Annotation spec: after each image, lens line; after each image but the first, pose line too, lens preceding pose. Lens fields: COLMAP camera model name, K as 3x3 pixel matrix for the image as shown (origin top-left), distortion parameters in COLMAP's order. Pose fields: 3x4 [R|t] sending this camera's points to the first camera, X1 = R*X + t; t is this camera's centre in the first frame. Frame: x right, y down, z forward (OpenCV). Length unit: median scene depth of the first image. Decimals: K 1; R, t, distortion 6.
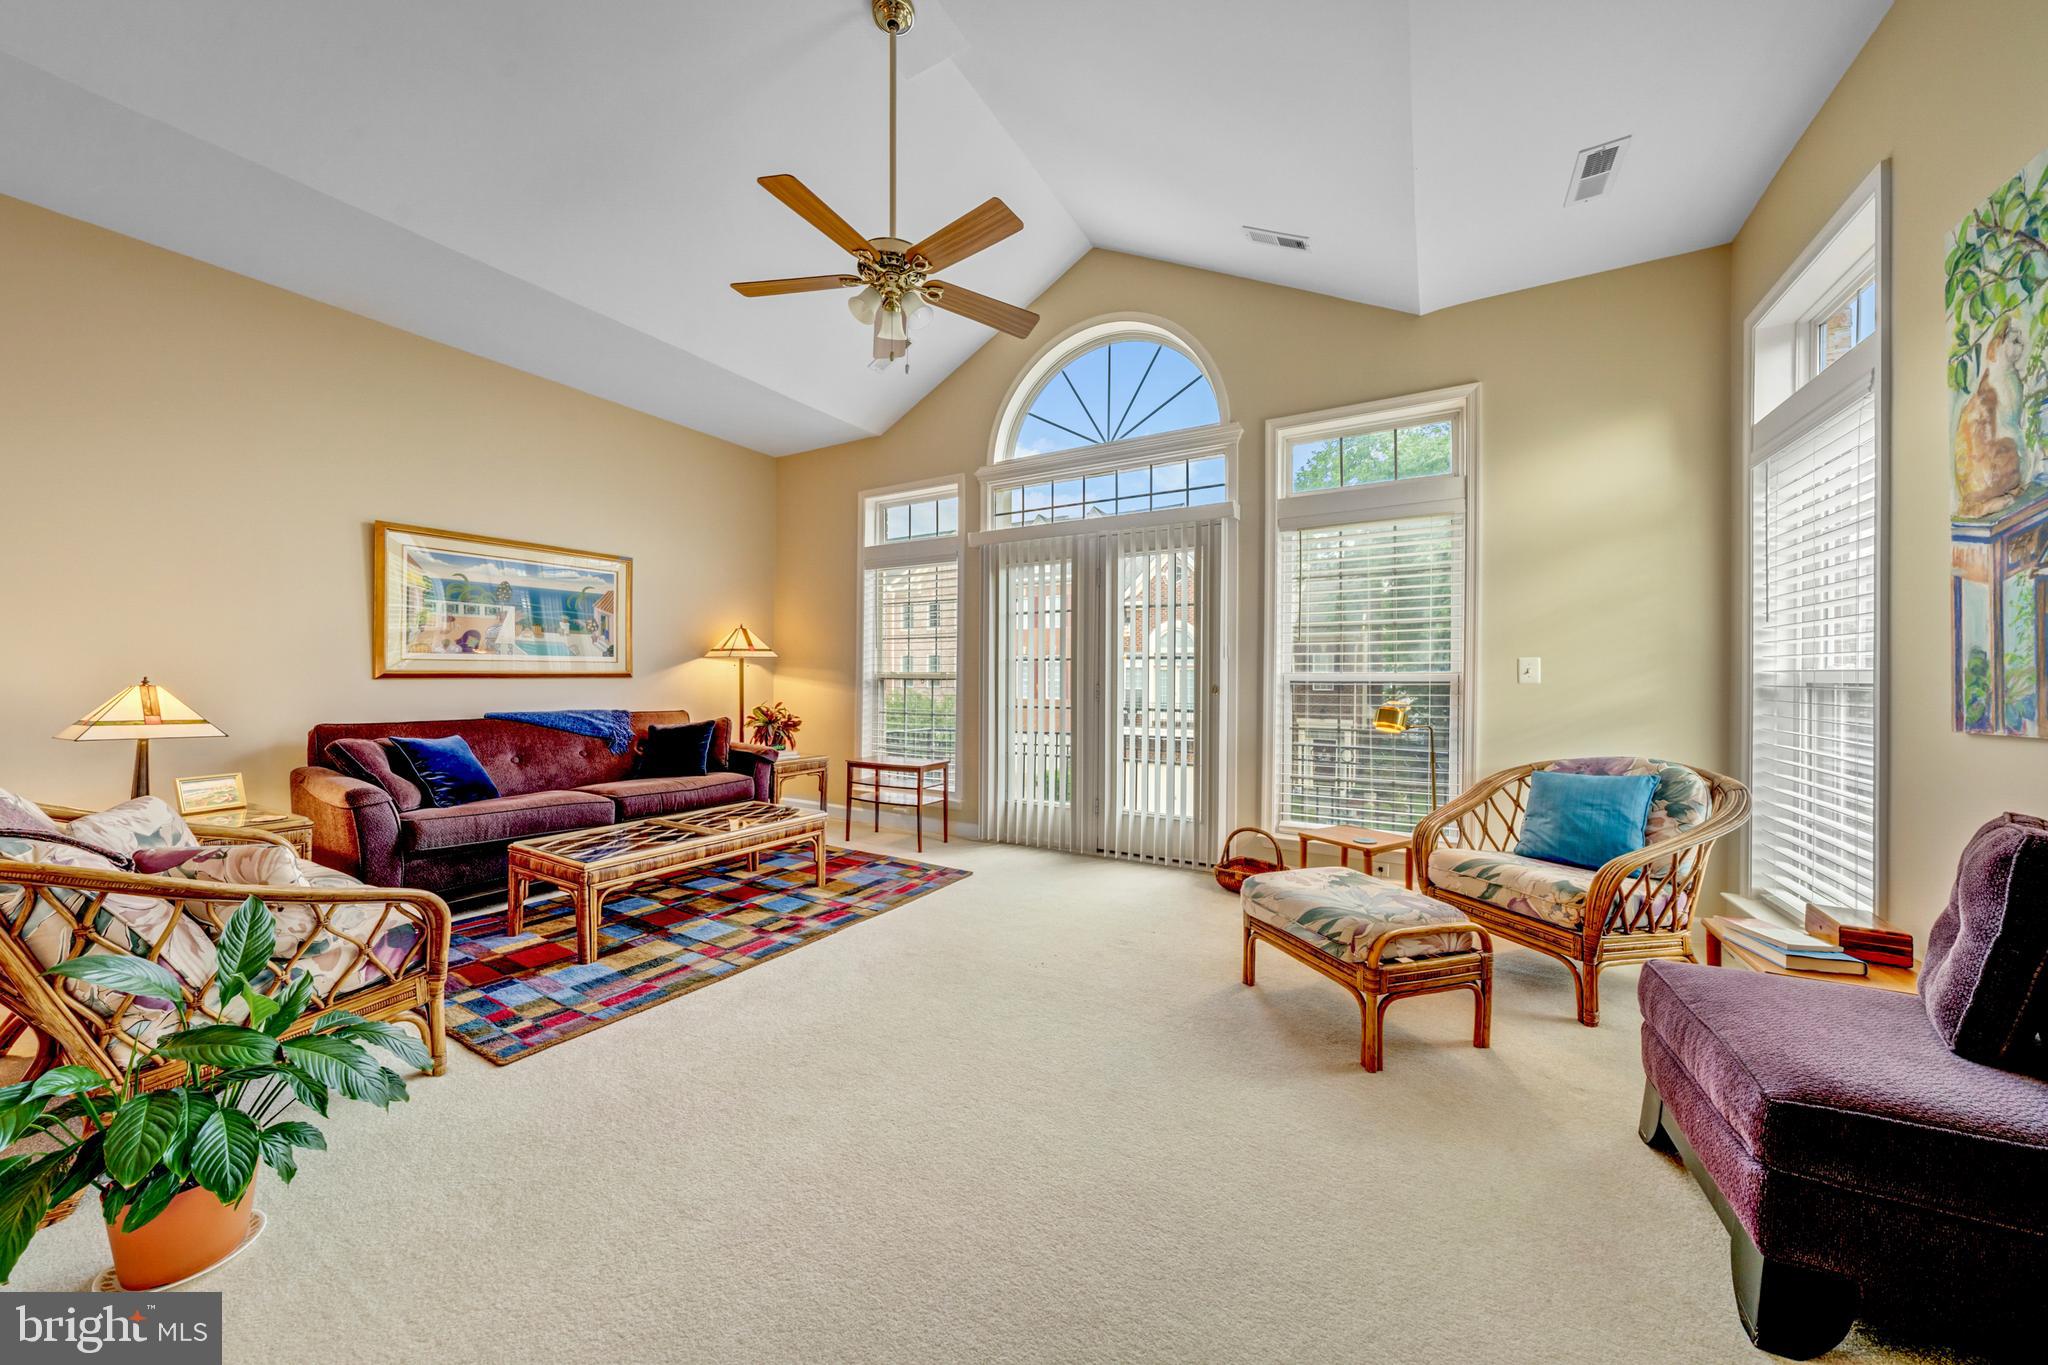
lens RADIAL K [[702.7, 0, 1015.9], [0, 702.7, 676.8], [0, 0, 1]] dist [0.000586, 0.000088]
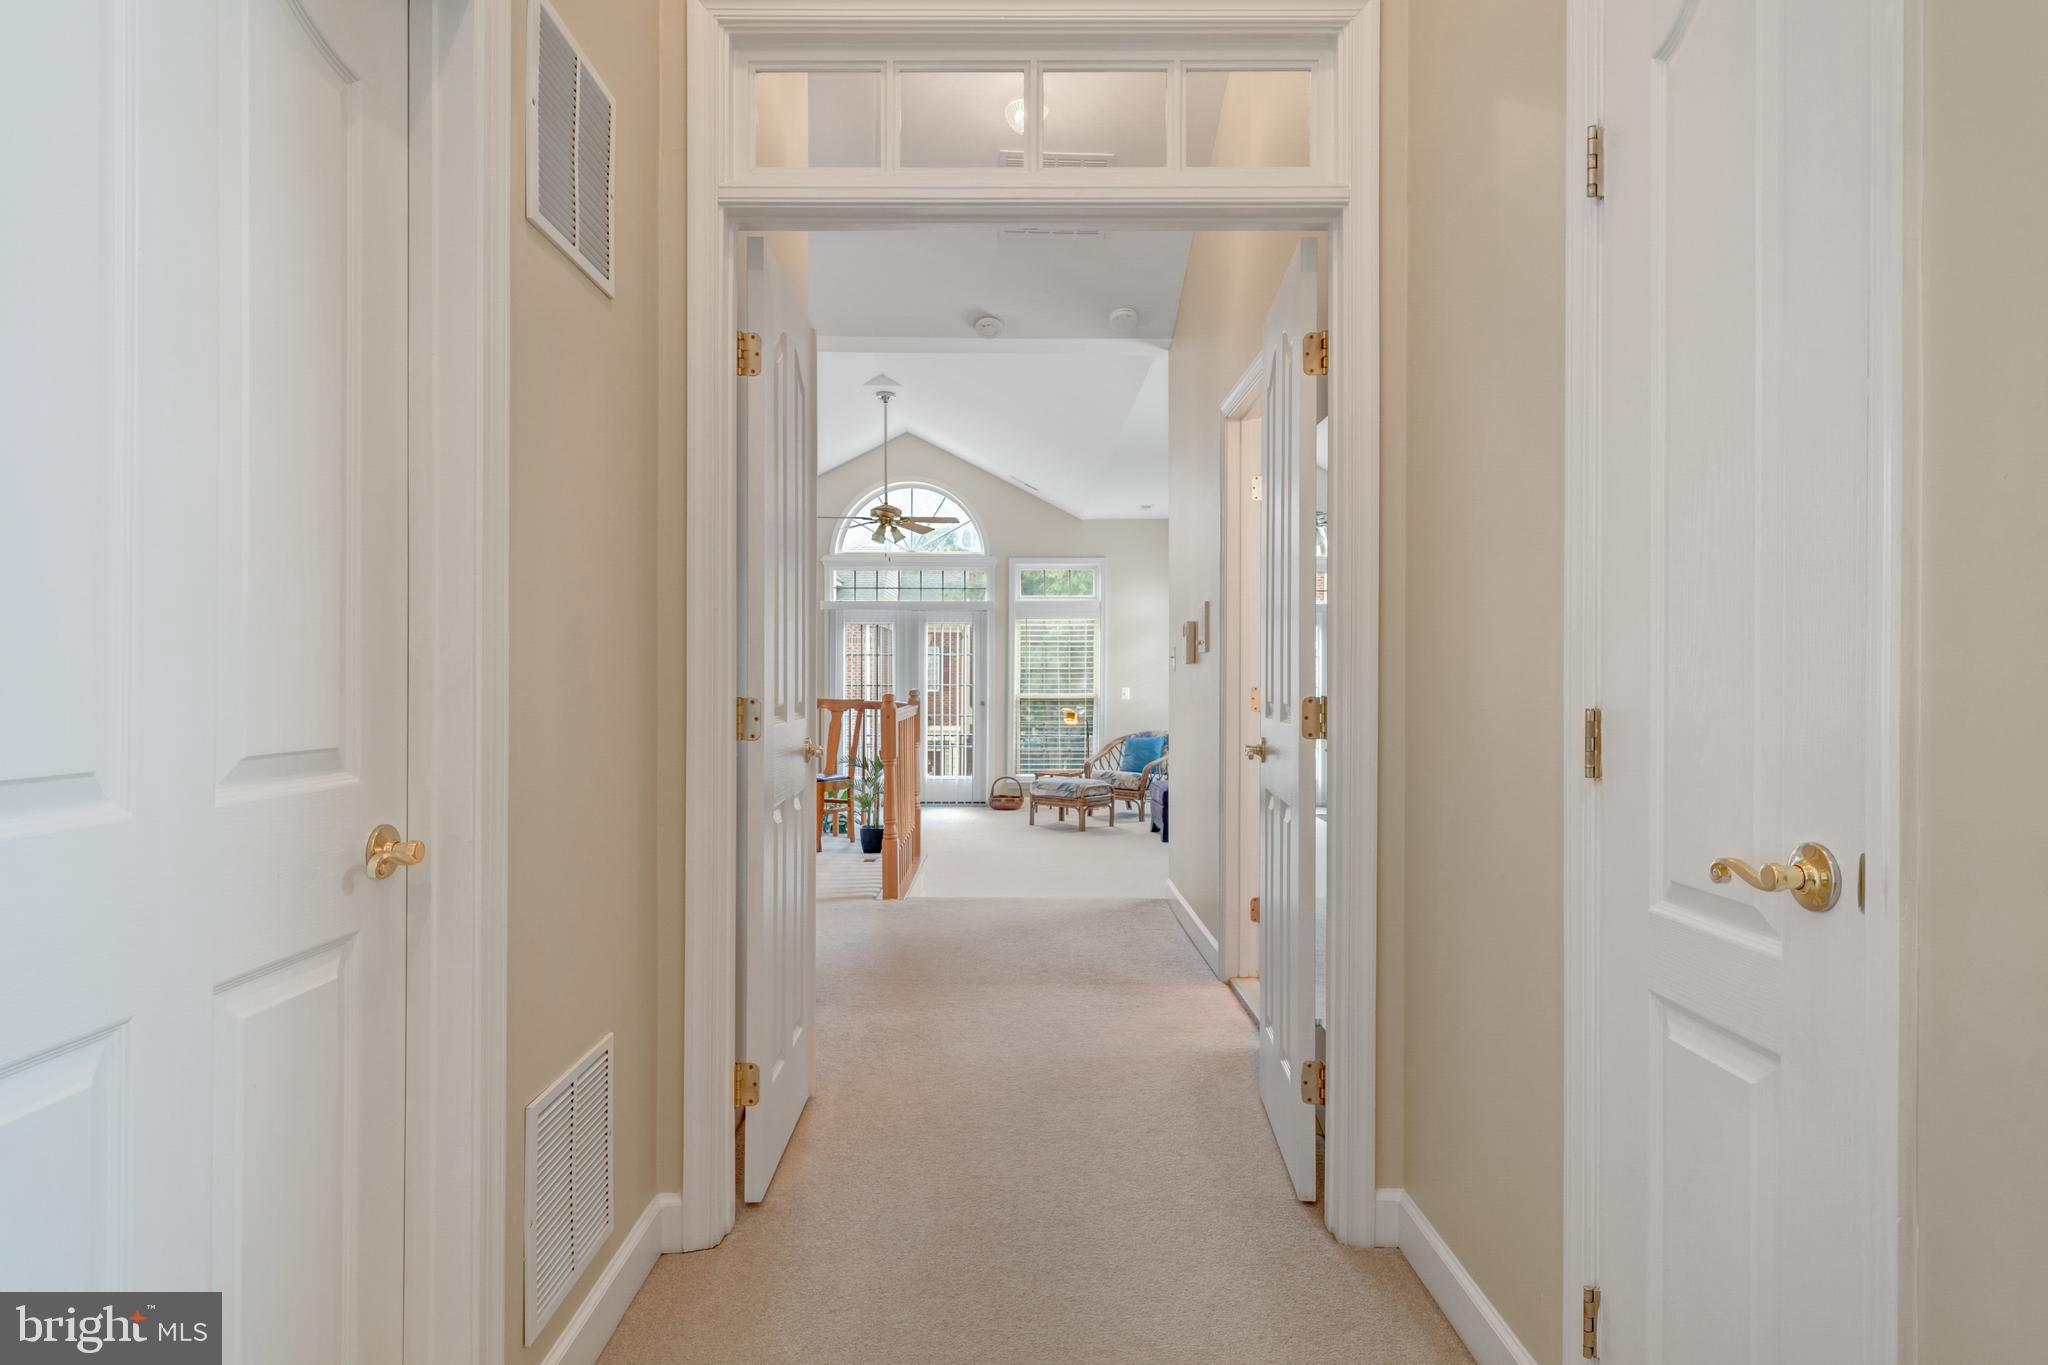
lens RADIAL K [[1139.1, 0, 1024.0], [0, 1139.1, 682.5], [0, 0, 1]] dist [0.000132, -0.000004]
pose [[0.859062, -0.007392, 0.511818, -1.289675], [0.001959, 0.999936, 0.011152, -0.080200], [-0.511868, -0.008577, 0.859021, -1.793994]]
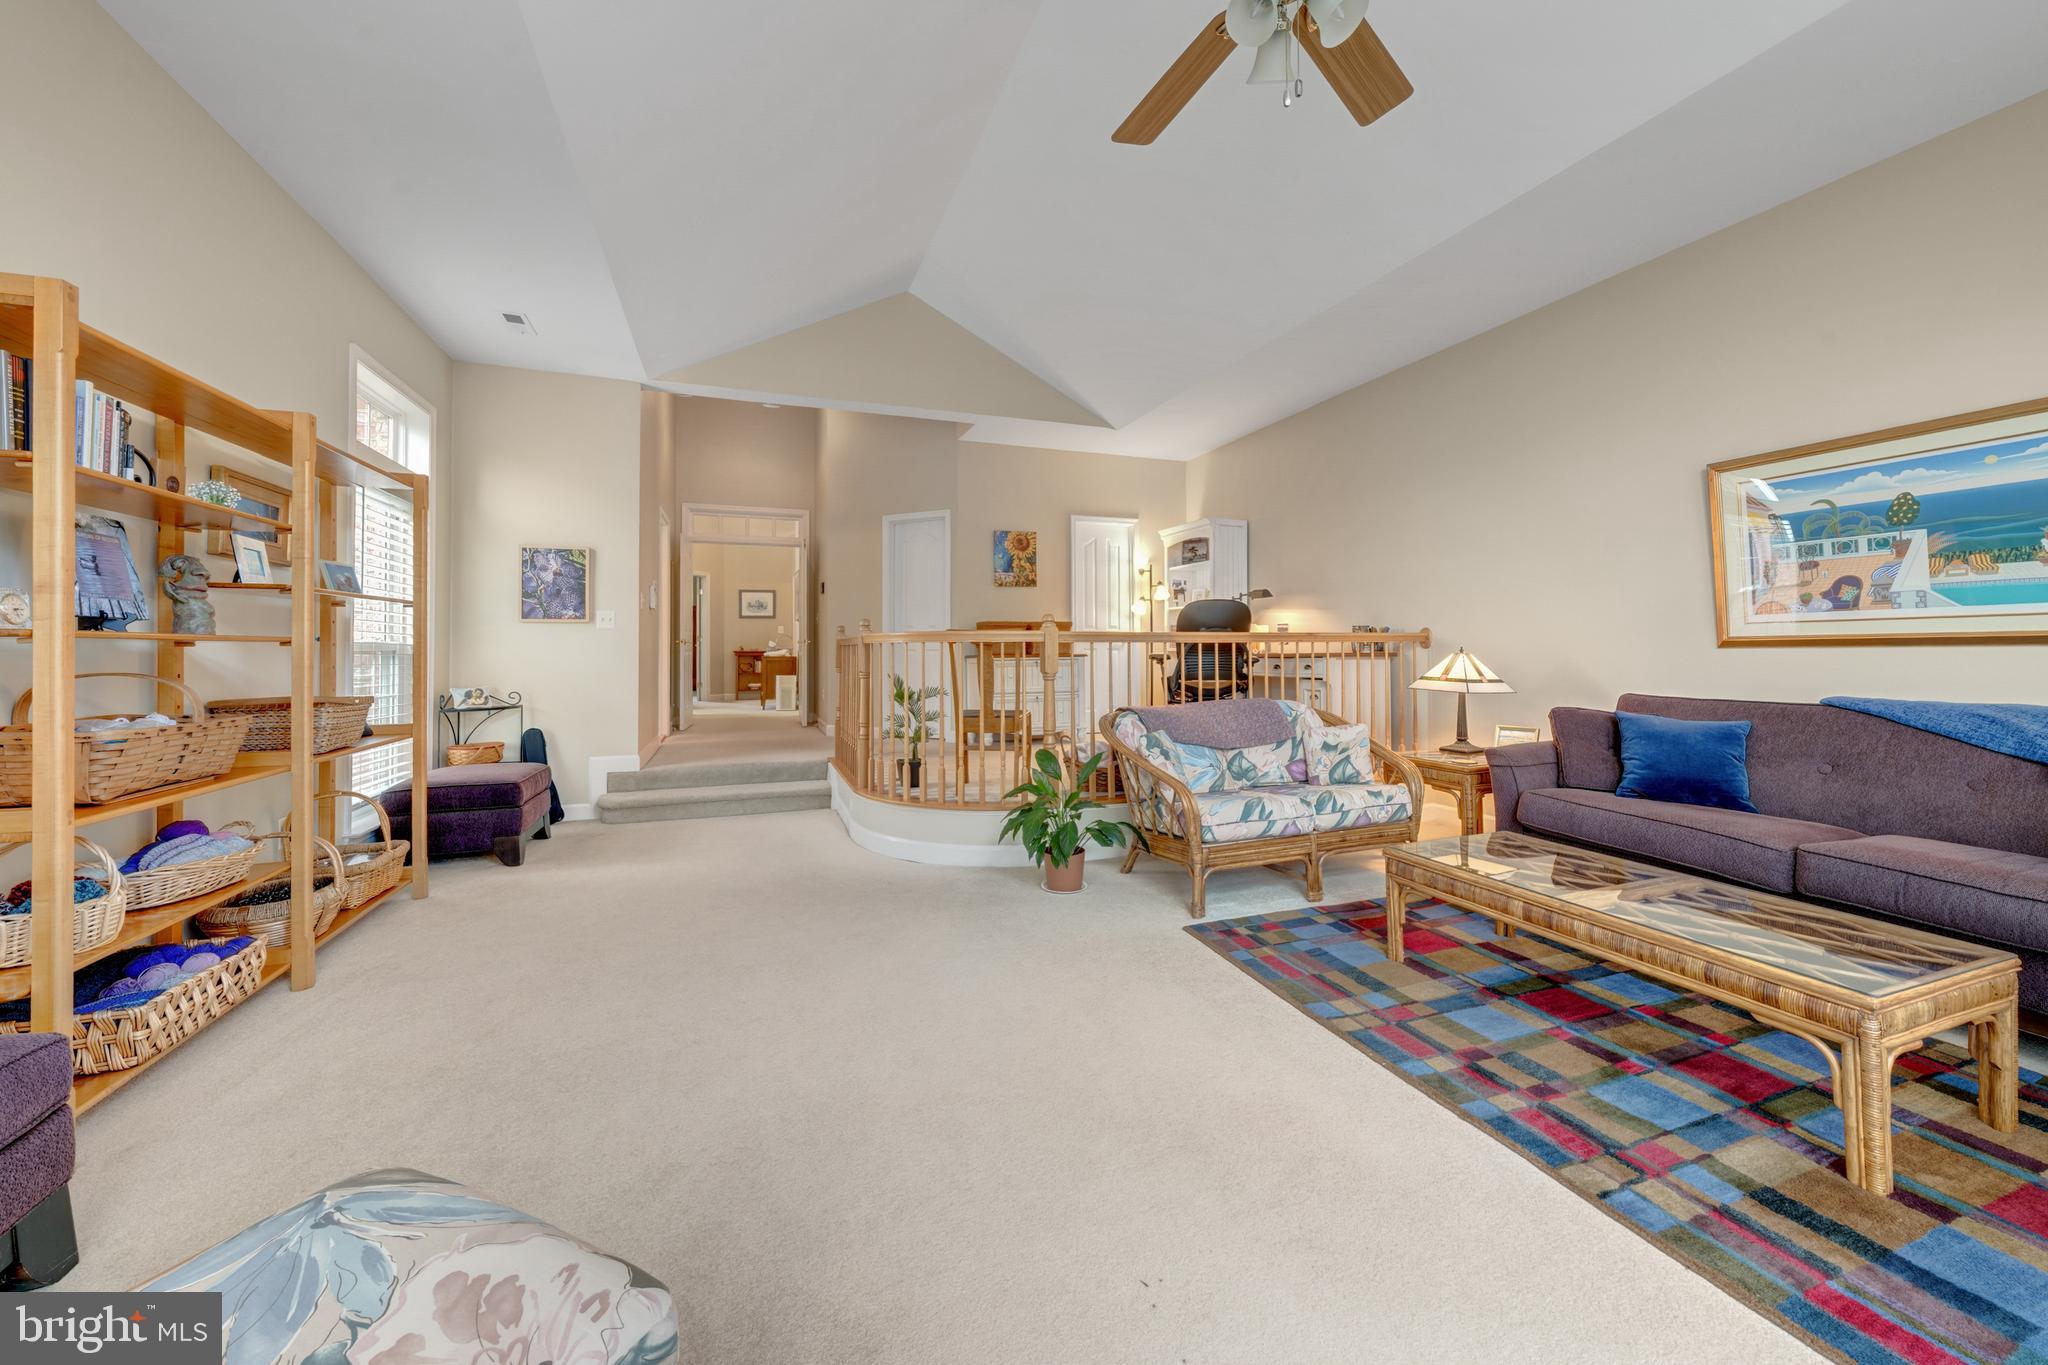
lens RADIAL K [[737.1, 0, 1017.2], [0, 737.1, 656.9], [0, 0, 1]] dist [-0.000698, -0.000047]
pose [[-0.637740, 0.004103, -0.770241, 0.347195], [0.007054, 0.999975, -0.000514, 0.008053], [0.770220, -0.005761, -0.637753, 0.970663]]
